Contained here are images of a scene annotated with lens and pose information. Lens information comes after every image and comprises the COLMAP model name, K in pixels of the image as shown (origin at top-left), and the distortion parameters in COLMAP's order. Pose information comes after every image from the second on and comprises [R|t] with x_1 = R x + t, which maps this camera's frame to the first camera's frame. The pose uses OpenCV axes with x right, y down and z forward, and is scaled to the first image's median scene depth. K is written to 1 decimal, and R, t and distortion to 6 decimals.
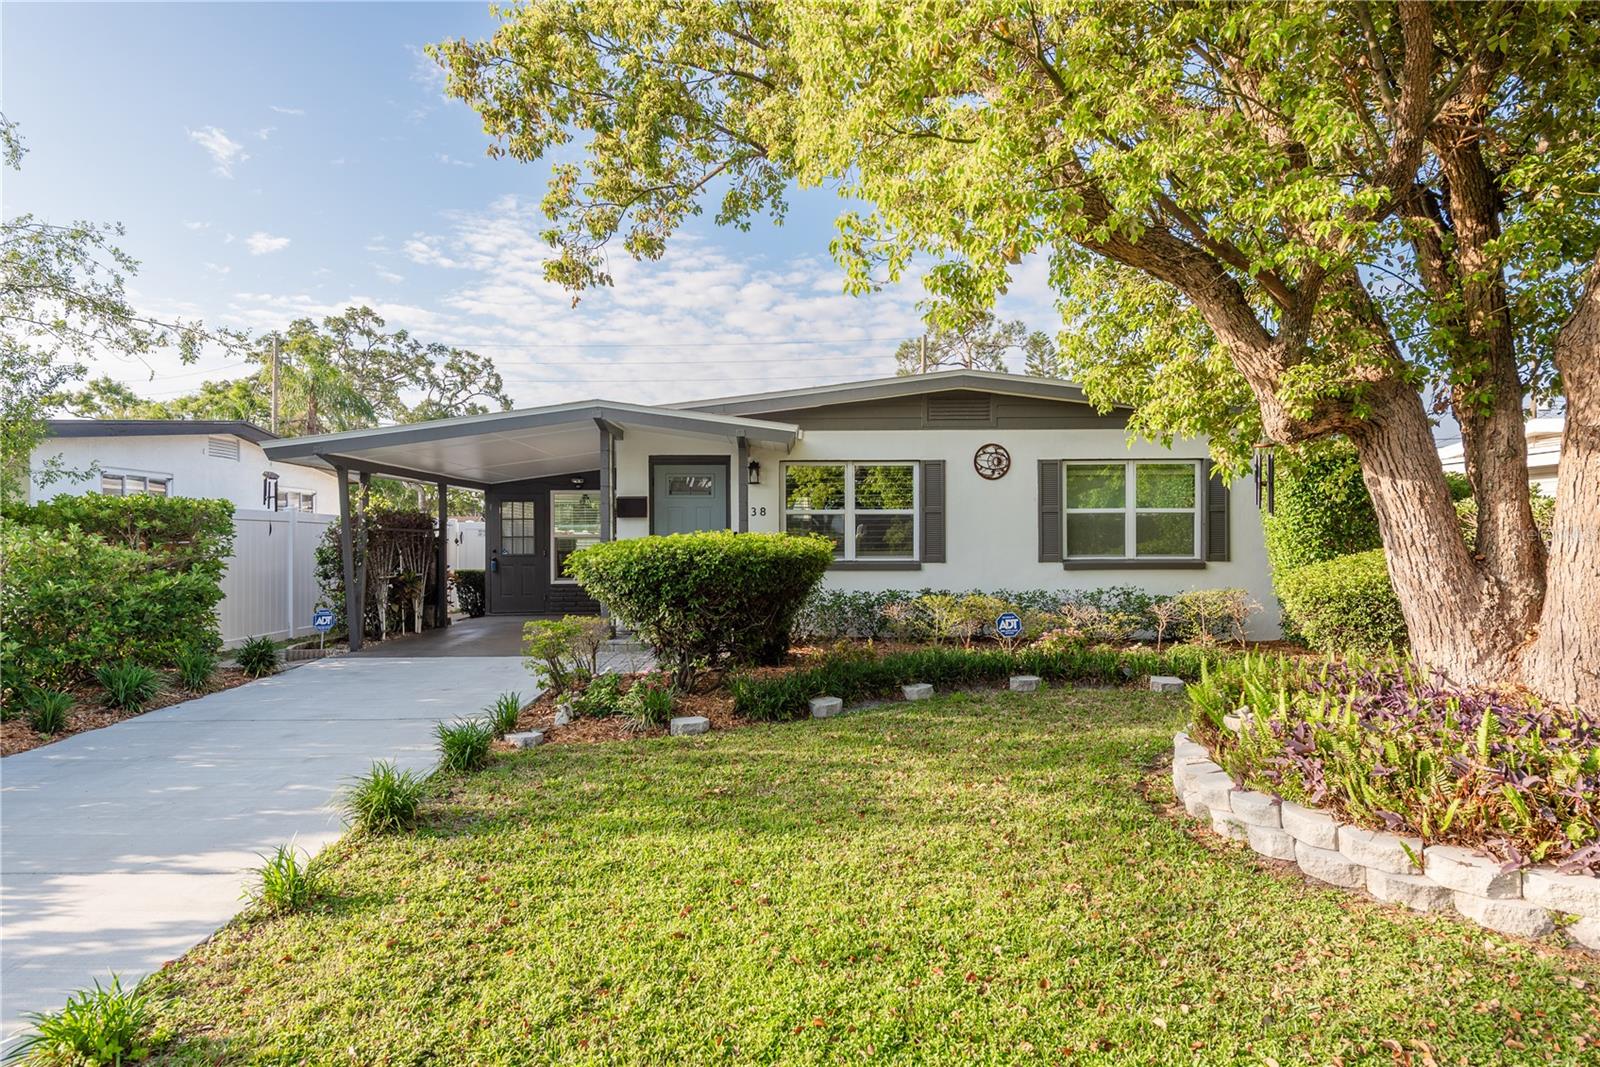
lens RADIAL K [[958.7, 0, 824.4], [0, 958.7, 548.7], [0, 0, 1]] dist [0.000915, -0.000548]
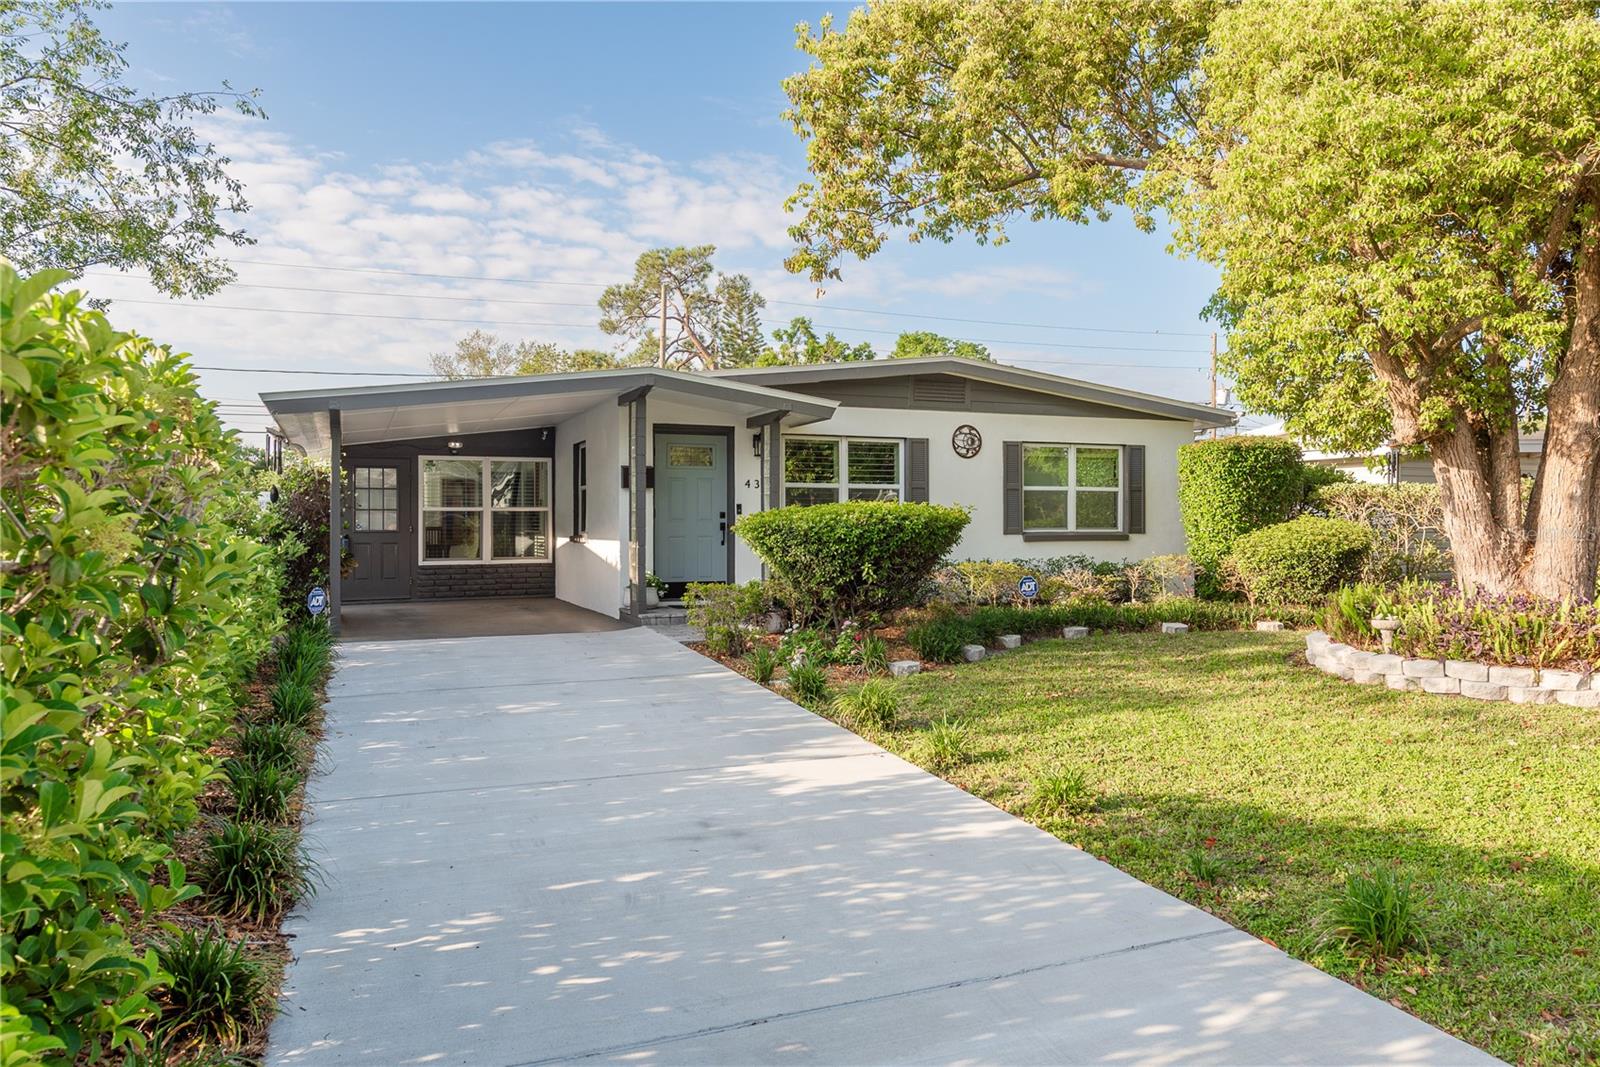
lens RADIAL K [[1150.7, 0, 902.0], [0, 1150.7, 521.6], [0, 0, 1]] dist [-0.018284, -0.000405]
pose [[0.910481, 0.003315, 0.413537, -0.427878], [0.001971, 0.999922, -0.012357, 0.015381], [-0.413546, 0.012066, 0.910403, -0.150623]]
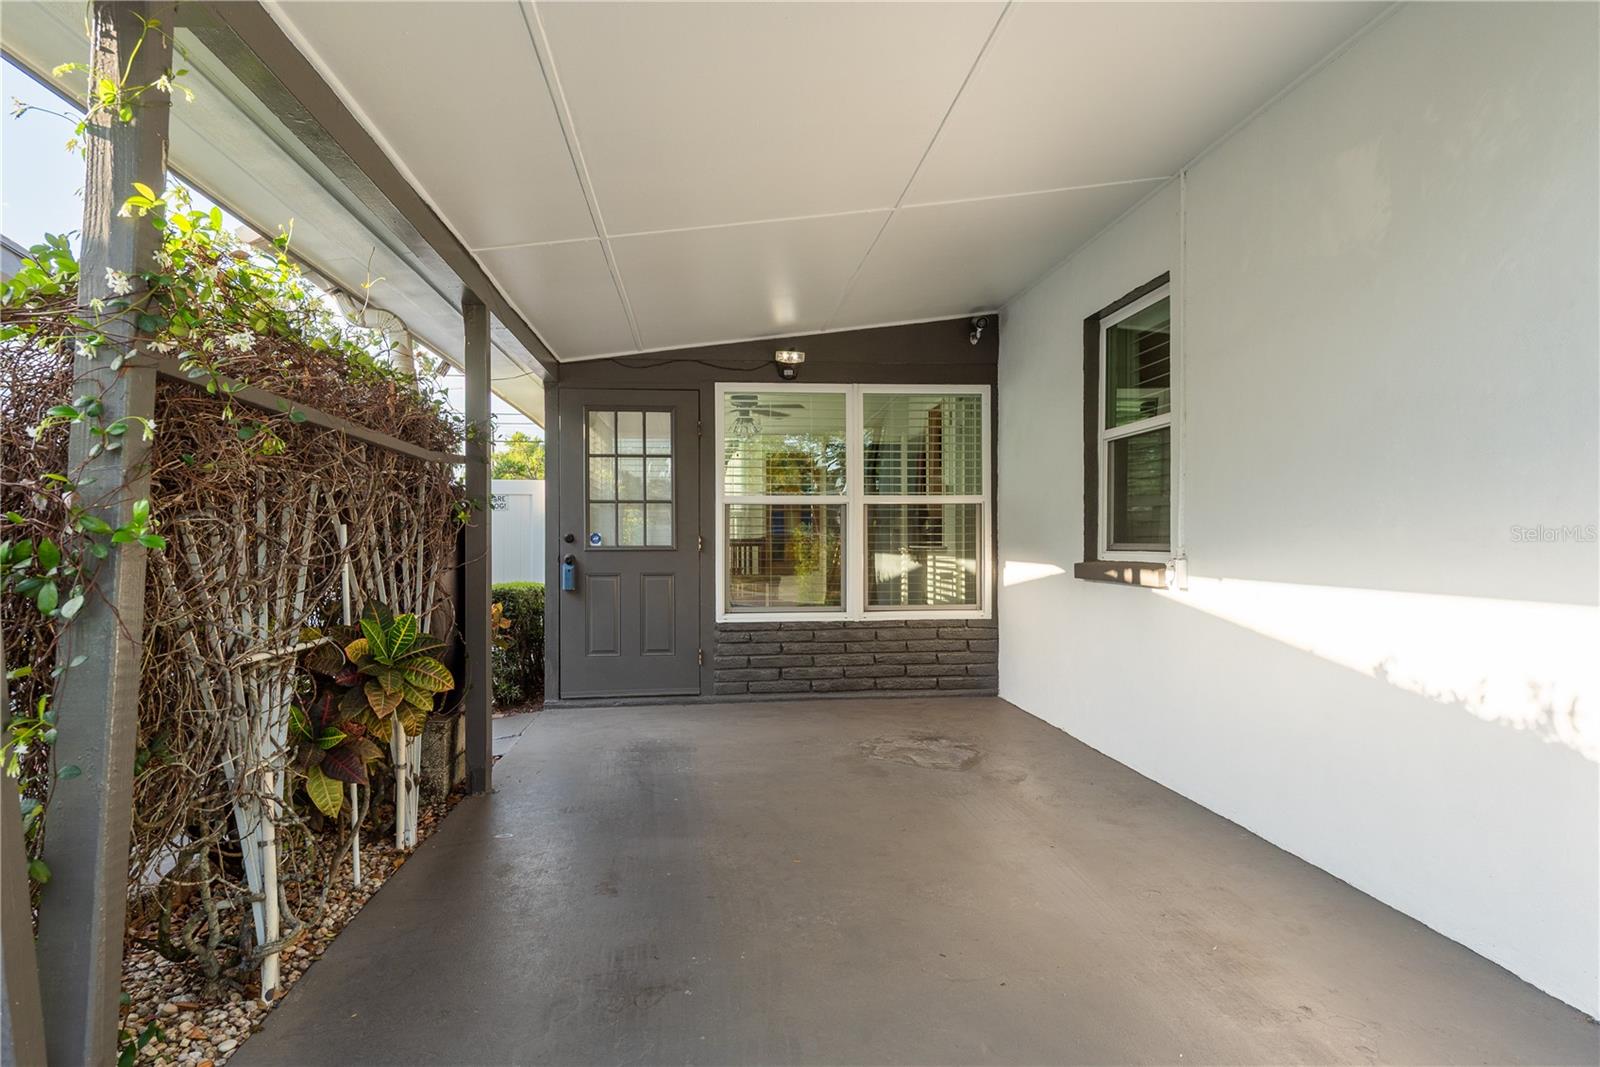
lens RADIAL K [[967.3, 0, 800.0], [0, 967.3, 533.5], [0, 0, 1]] dist [-0.002547, -0.001132]
pose [[0.997767, 0.001920, 0.066768, -0.375569], [-0.001146, 0.999932, -0.011629, 0.006550], [-0.066786, 0.011527, 0.997701, 0.818411]]
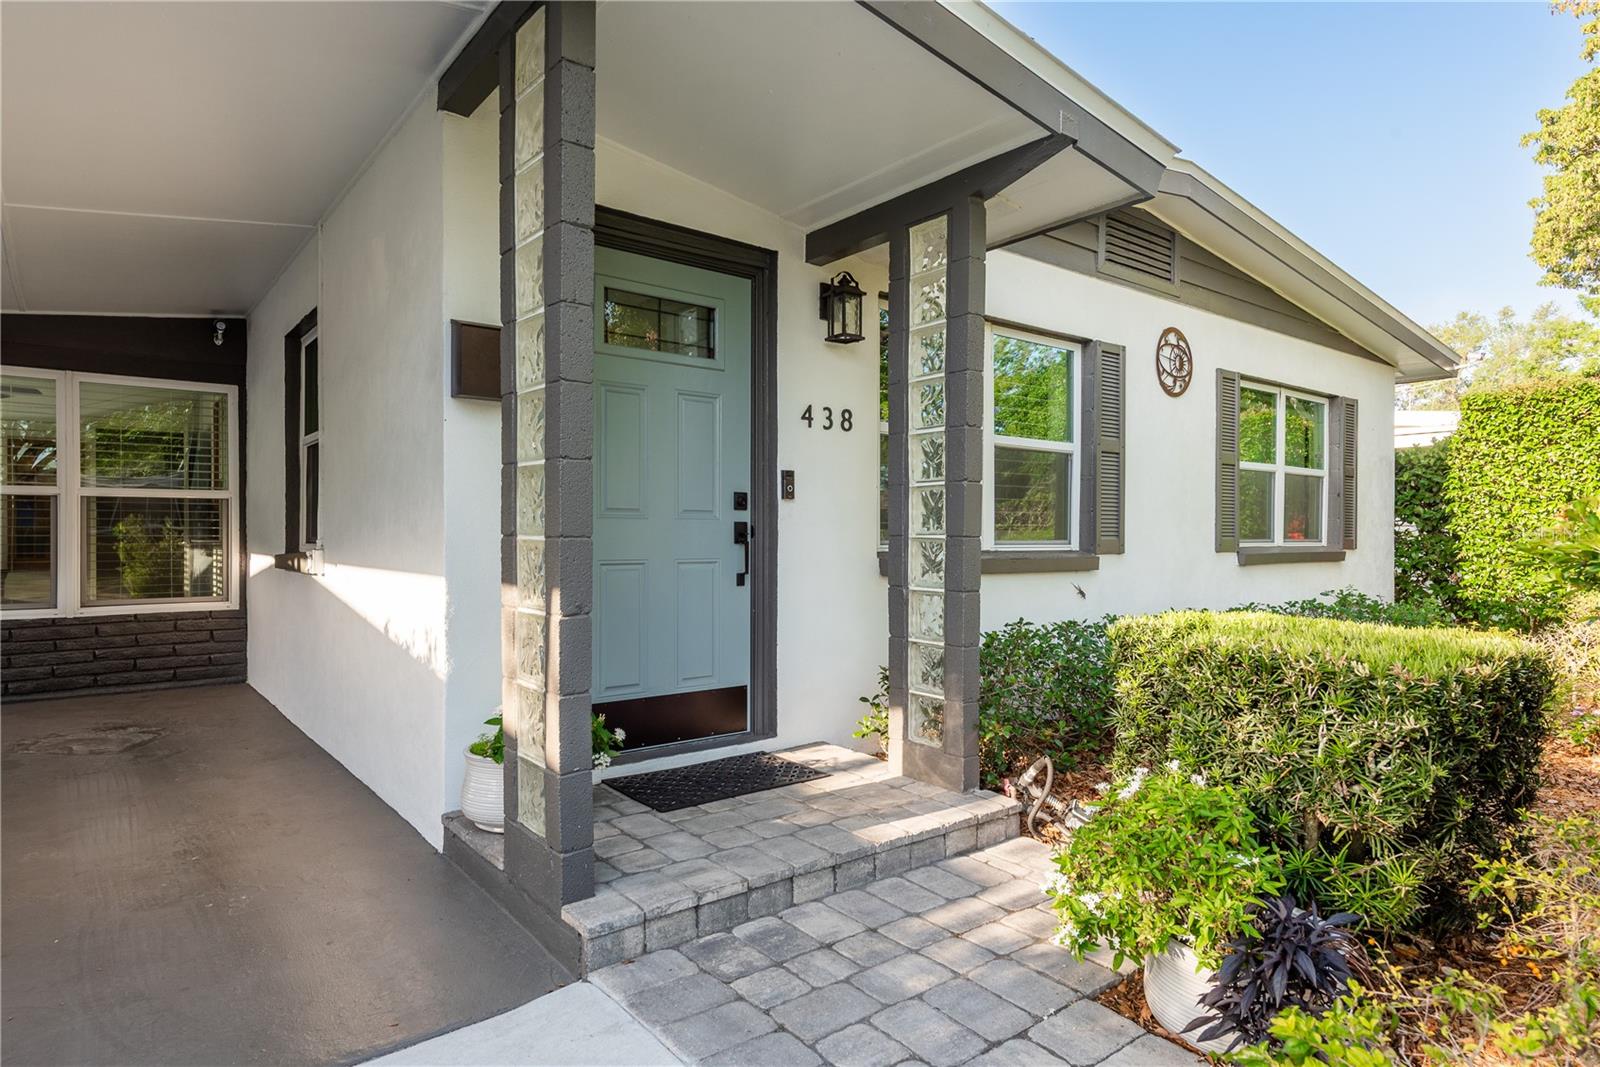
lens RADIAL K [[903.6, 0, 800.0], [0, 903.6, 533.5], [0, 0, 1]] dist [0.001519, 0.000270]
pose [[0.795995, 0.006999, 0.605263, -0.289122], [-0.000555, 0.999941, -0.010833, 0.009139], [-0.605304, 0.008287, 0.795952, 0.728683]]
